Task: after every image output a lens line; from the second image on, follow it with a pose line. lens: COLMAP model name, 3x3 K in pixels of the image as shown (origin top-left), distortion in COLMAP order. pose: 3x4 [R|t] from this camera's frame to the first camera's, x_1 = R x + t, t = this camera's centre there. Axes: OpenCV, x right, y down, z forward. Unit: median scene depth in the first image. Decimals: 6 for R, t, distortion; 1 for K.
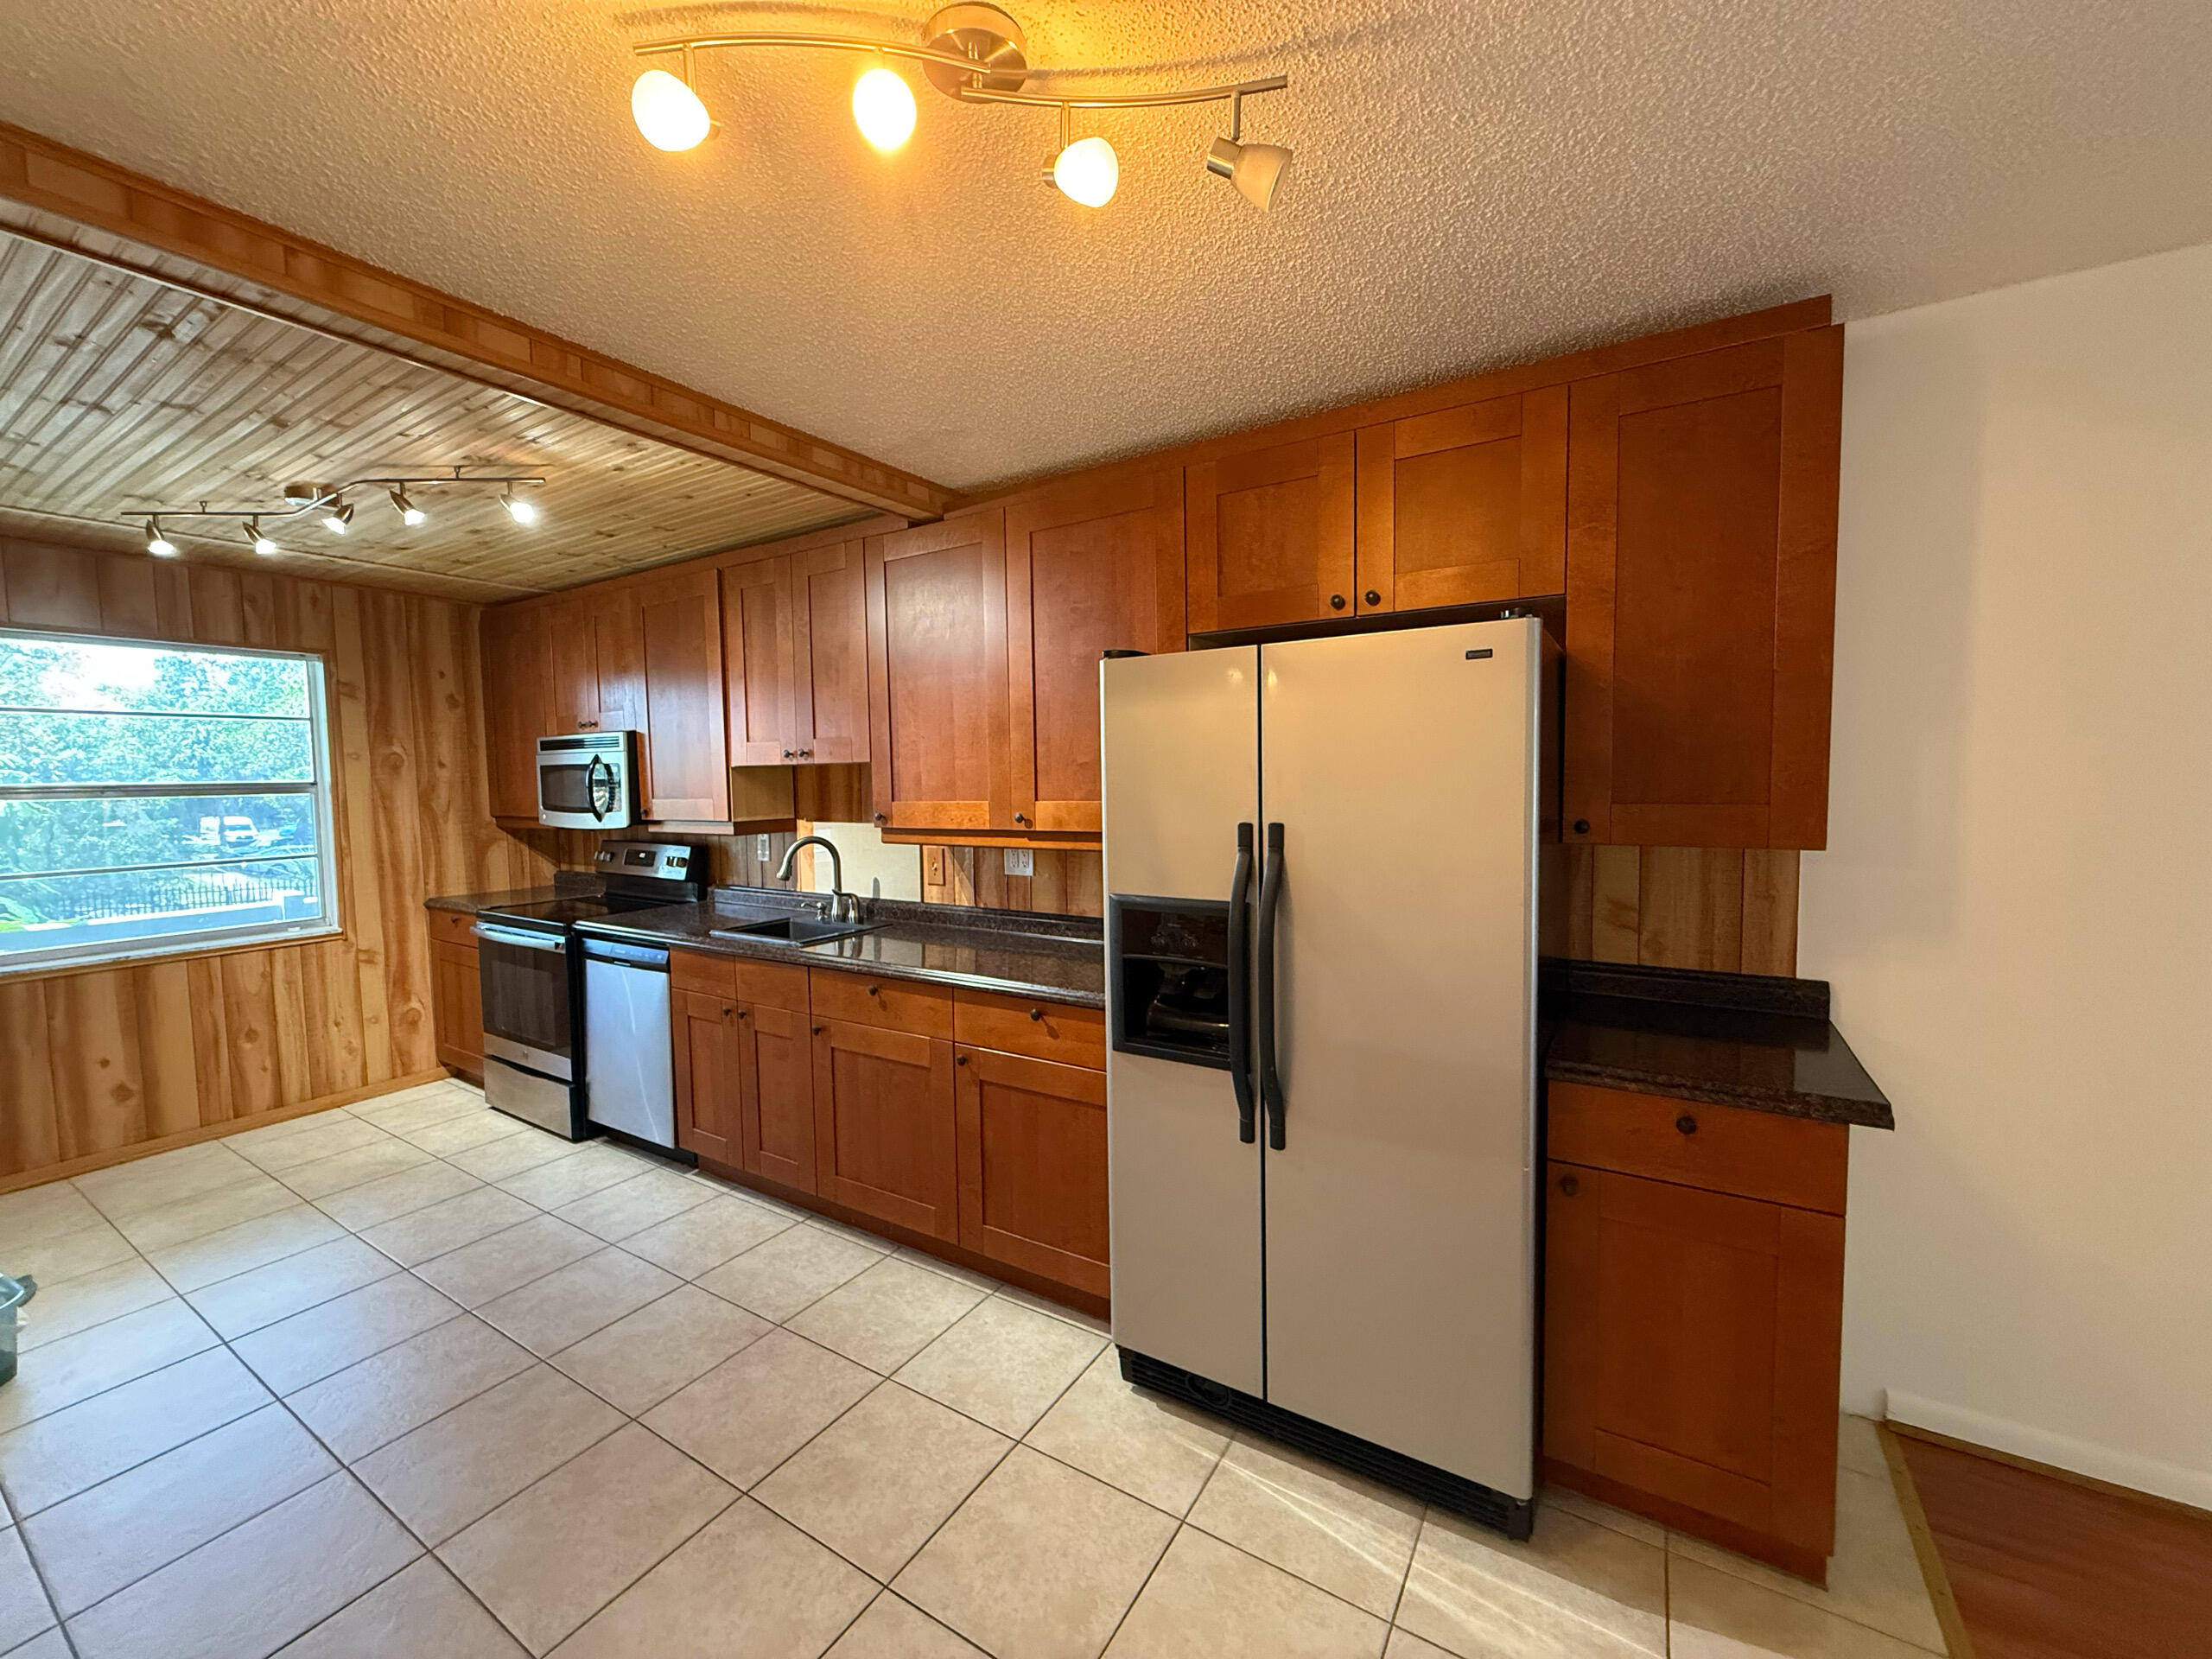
lens RADIAL K [[878.2, 0, 1099.1], [0, 878.2, 828.4], [0, 0, 1]] dist [-0.001461, 0.000811]
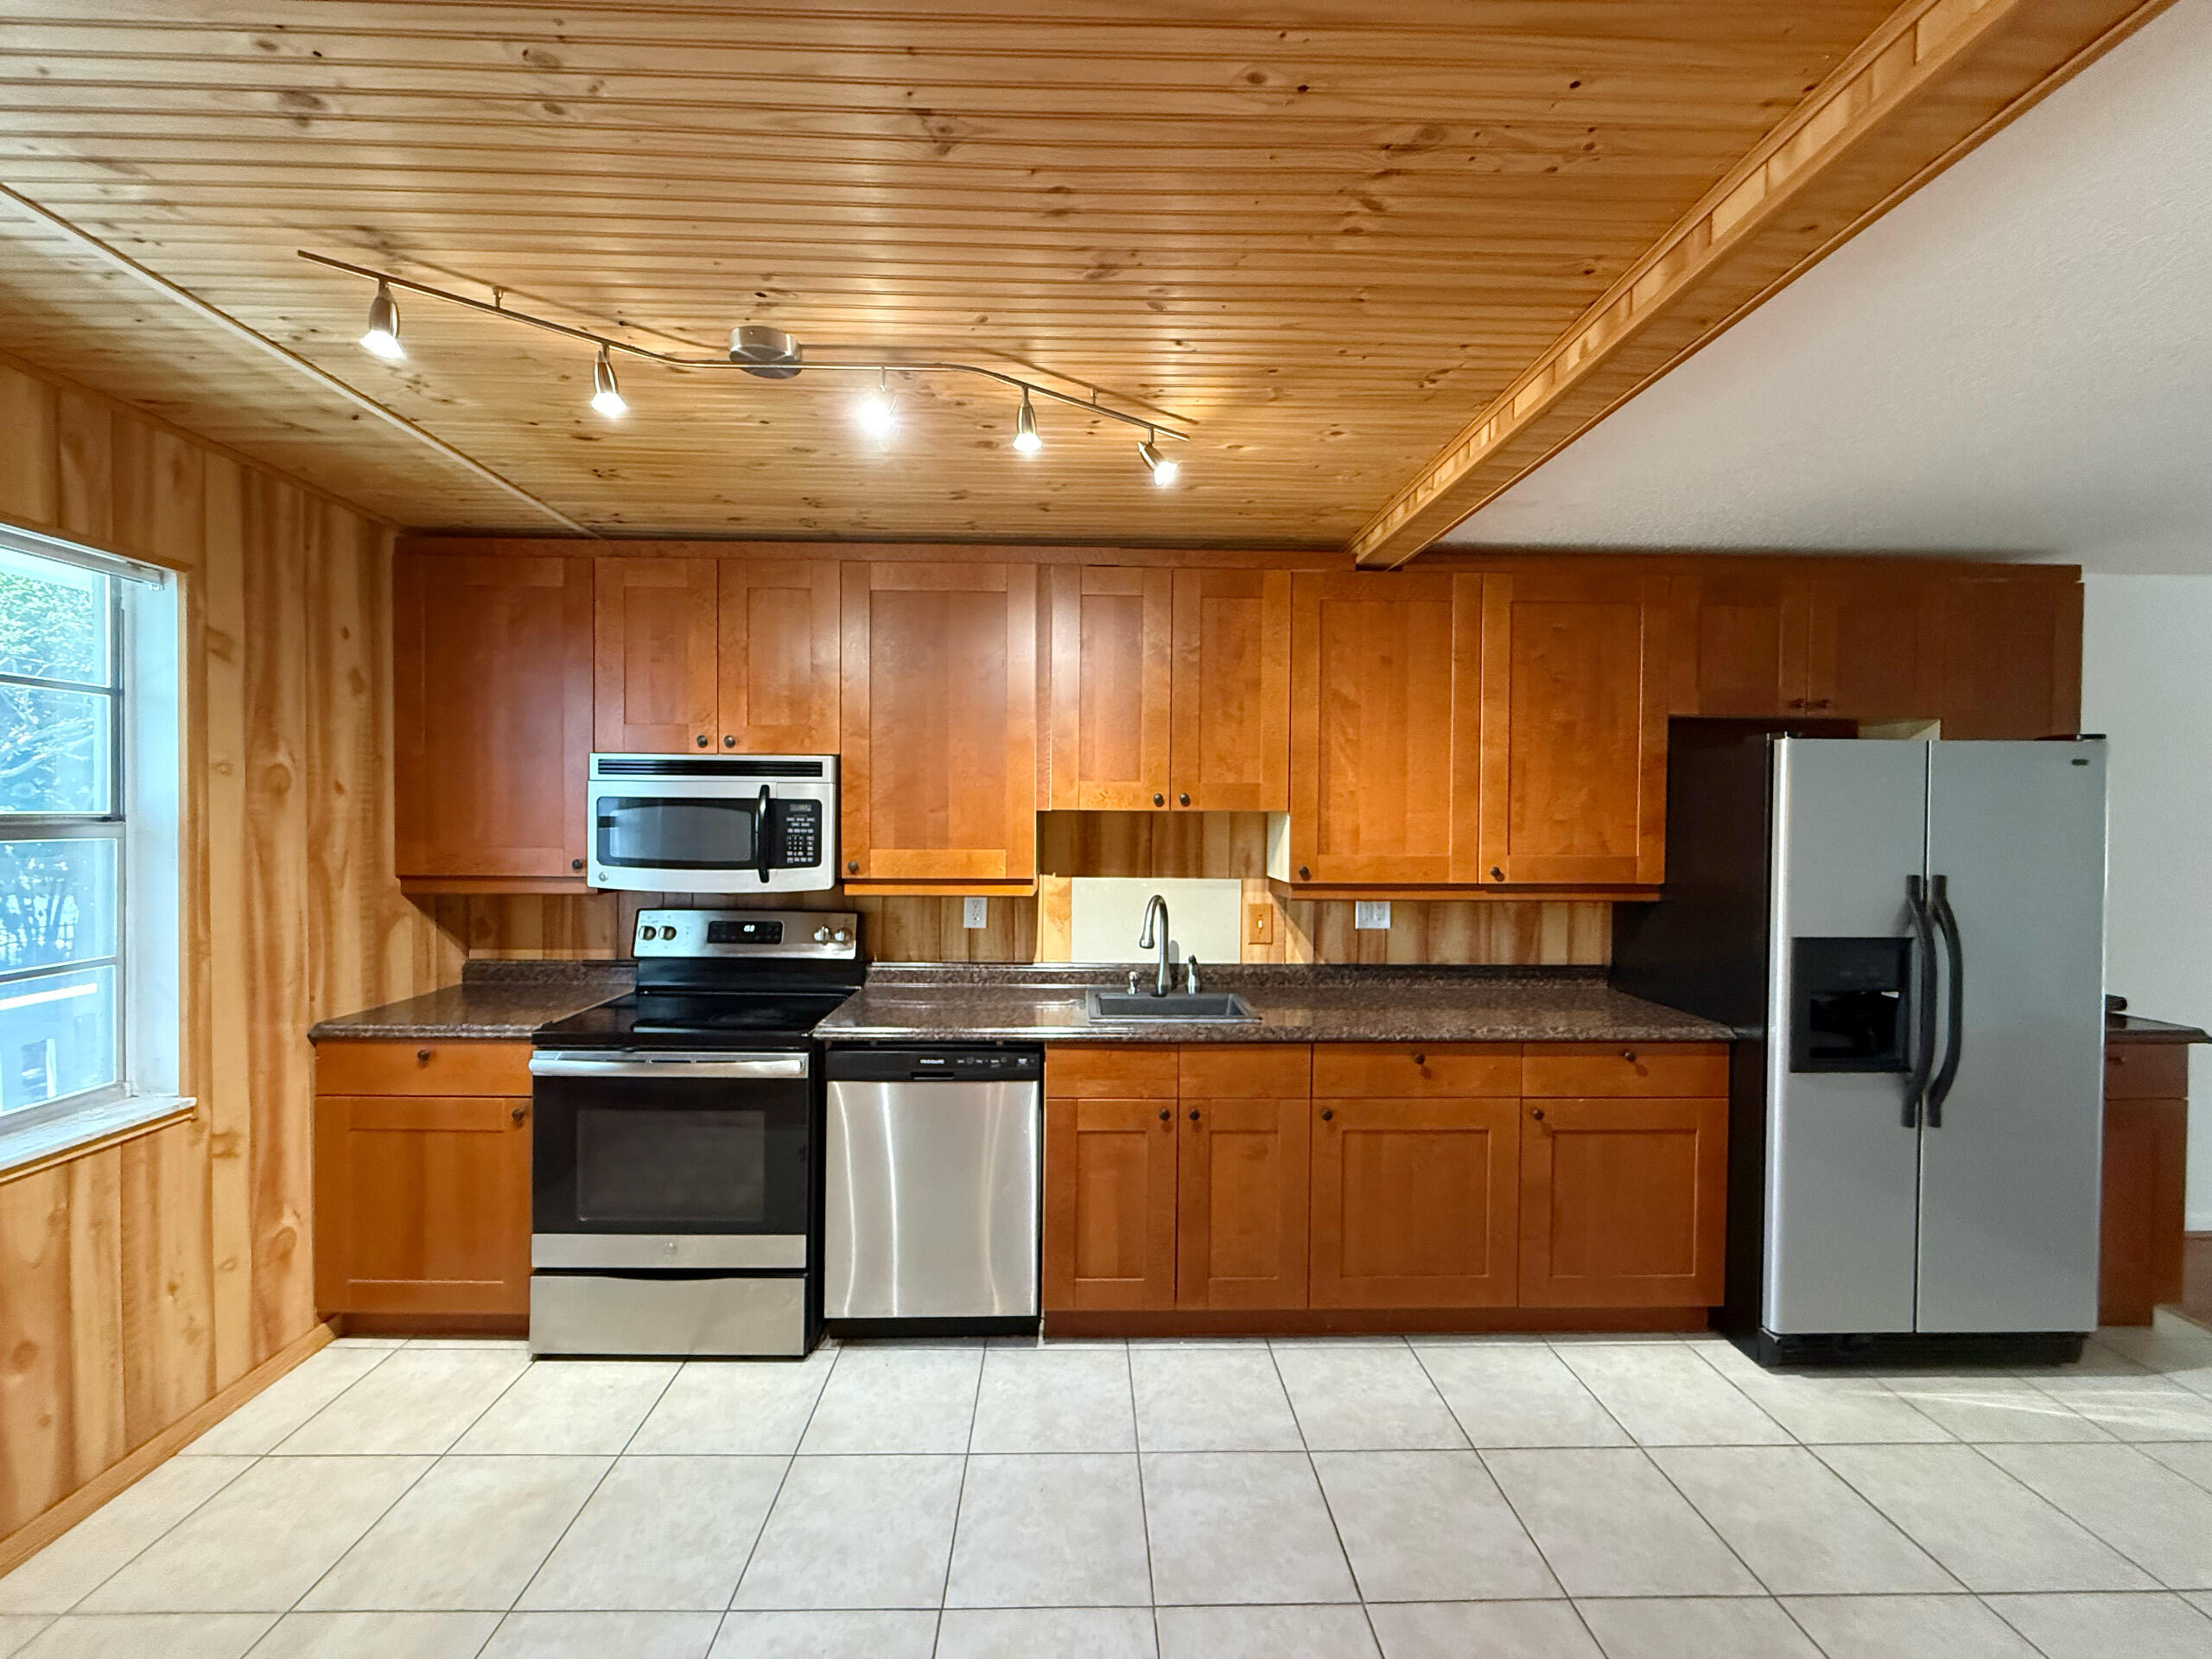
lens RADIAL K [[878.2, 0, 1097.5], [0, 878.2, 827.4], [0, 0, 1]] dist [-0.001461, 0.000811]
pose [[0.833643, 0.014047, 0.552125, -0.716865], [0.012835, 0.998914, -0.044792, -0.016022], [-0.552155, 0.044427, 0.832557, 0.269673]]
